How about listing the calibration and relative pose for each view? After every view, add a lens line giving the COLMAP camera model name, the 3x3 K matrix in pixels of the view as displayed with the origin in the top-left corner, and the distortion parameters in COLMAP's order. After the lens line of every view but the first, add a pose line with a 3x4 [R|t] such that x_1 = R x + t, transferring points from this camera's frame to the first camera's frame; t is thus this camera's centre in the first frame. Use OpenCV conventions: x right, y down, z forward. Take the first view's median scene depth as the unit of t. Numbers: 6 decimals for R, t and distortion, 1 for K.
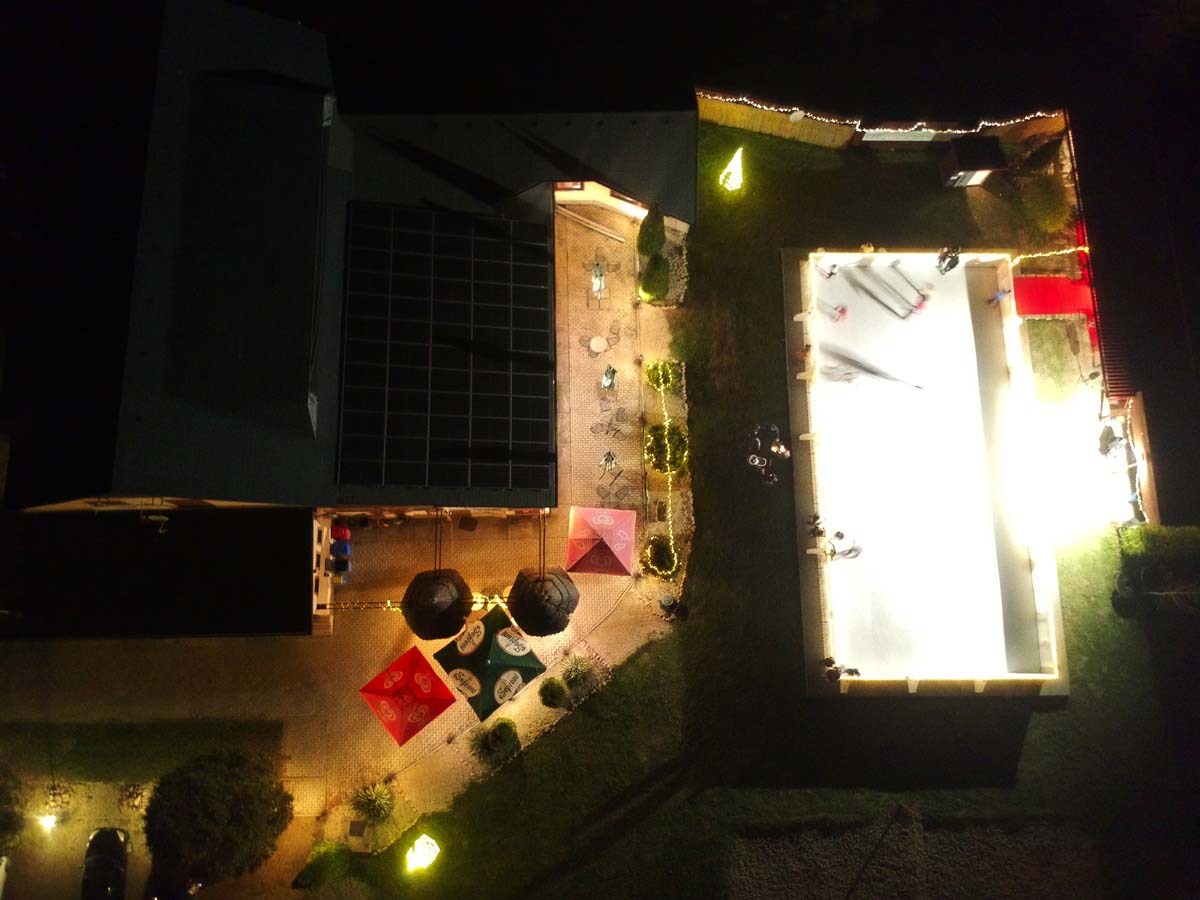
lens RADIAL K [[871.1, 0, 589.7], [0, 871.1, 447.4], [0, 0, 1]] dist [0.117702, -0.198247]
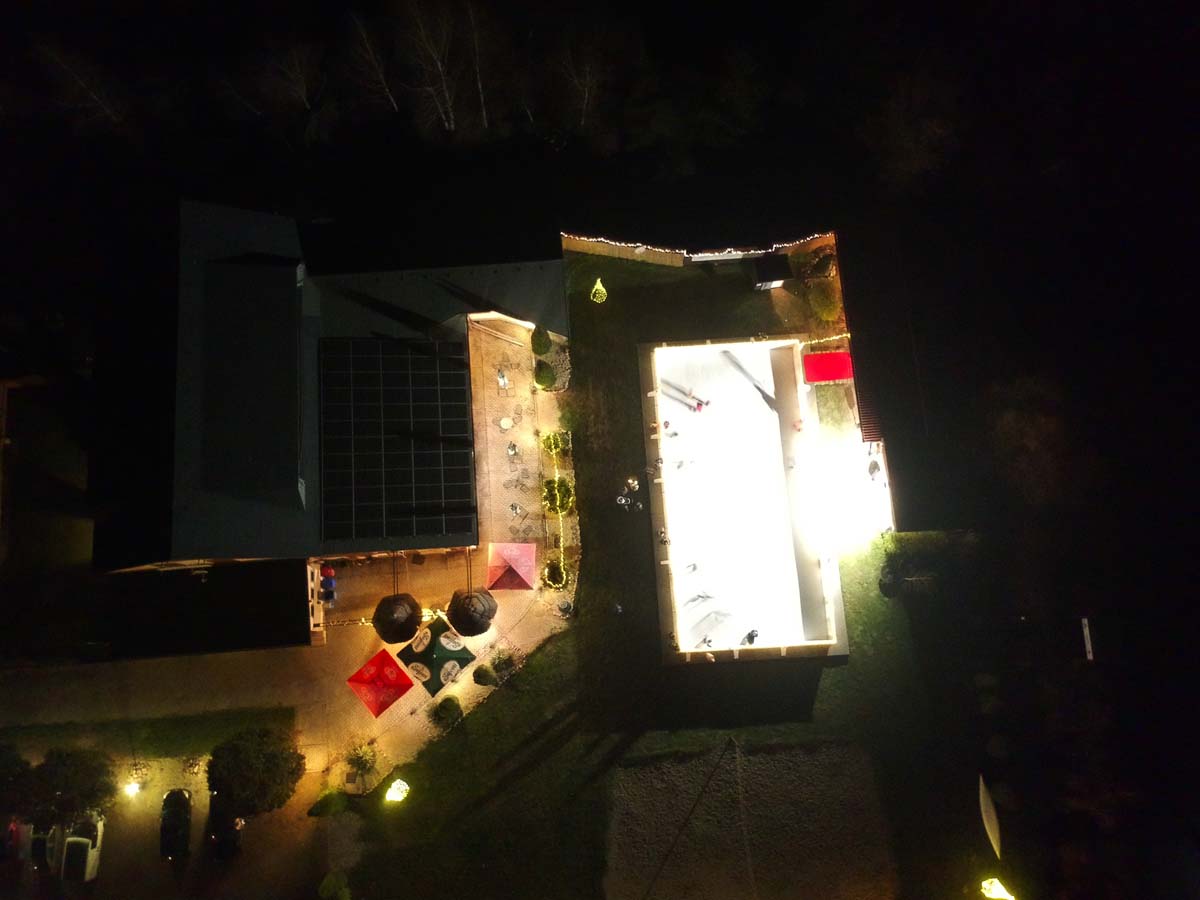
lens RADIAL K [[871.1, 0, 589.7], [0, 871.1, 447.4], [0, 0, 1]] dist [0.117702, -0.198247]
pose [[0.998124, -0.061198, 0.001550, 0.147648], [0.061191, 0.998119, 0.003862, -0.082619], [-0.001783, -0.003760, 0.999991, -0.415458]]
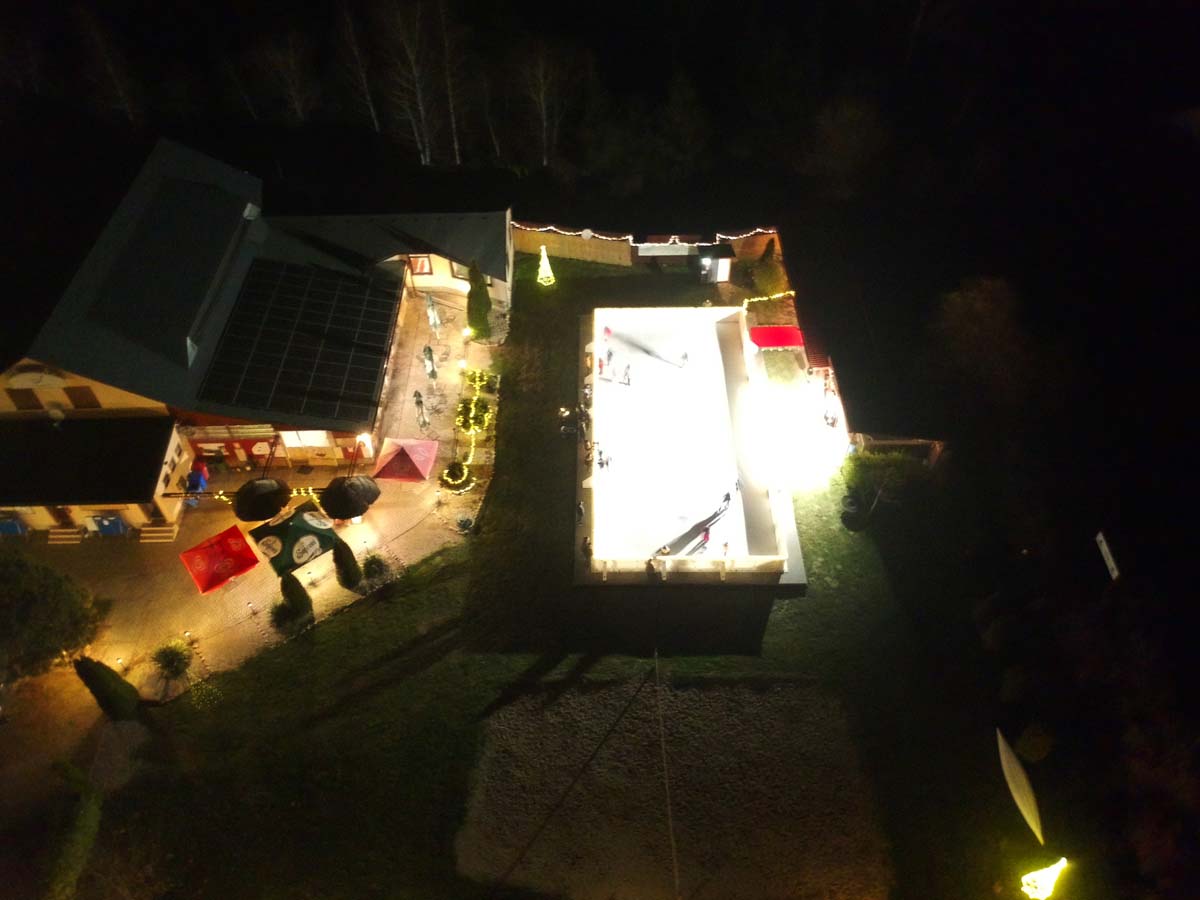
lens RADIAL K [[871.1, 0, 589.7], [0, 871.1, 447.4], [0, 0, 1]] dist [0.117702, -0.198247]
pose [[0.999172, -0.019263, -0.035843, 0.312323], [-0.000868, 0.870557, -0.492067, 0.689497], [0.040682, 0.491691, 0.869819, -0.074634]]
